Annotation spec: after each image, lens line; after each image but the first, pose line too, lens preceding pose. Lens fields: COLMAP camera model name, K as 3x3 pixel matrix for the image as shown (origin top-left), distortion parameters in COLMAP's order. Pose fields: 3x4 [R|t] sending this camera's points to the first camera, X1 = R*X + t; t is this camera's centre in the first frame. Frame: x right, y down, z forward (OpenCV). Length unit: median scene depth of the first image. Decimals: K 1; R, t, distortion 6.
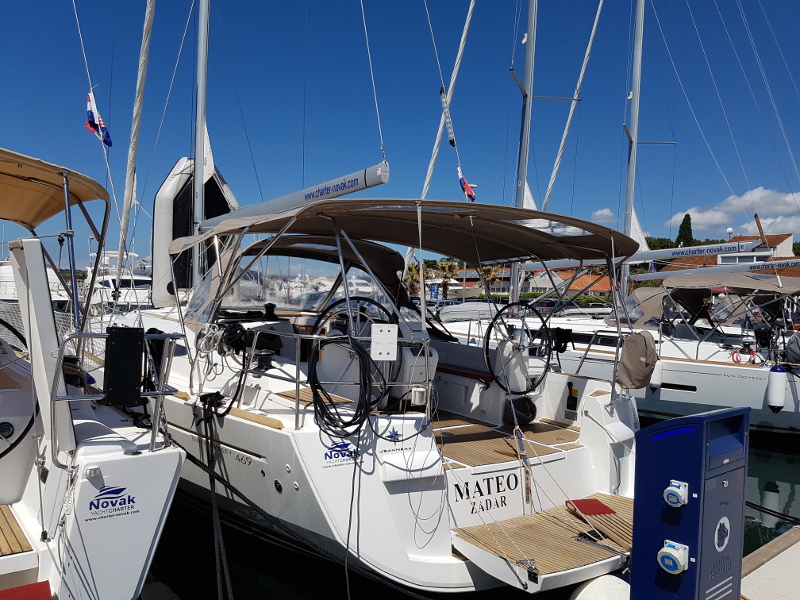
lens RADIAL K [[616.2, 0, 399.8], [0, 616.2, 303.8], [0, 0, 1]] dist [0.158977, -0.258295]
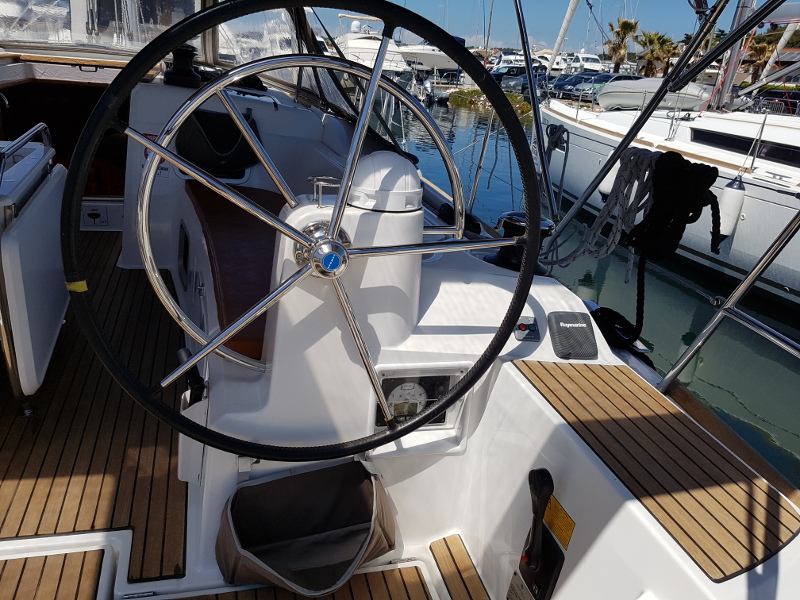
lens RADIAL K [[616.2, 0, 399.8], [0, 616.2, 303.8], [0, 0, 1]] dist [0.158977, -0.258295]
pose [[0.933715, 0.175457, -0.312077, 0.372271], [-0.061725, 0.937518, 0.342418, 0.022623], [0.352657, -0.300458, 0.886204, 1.102856]]
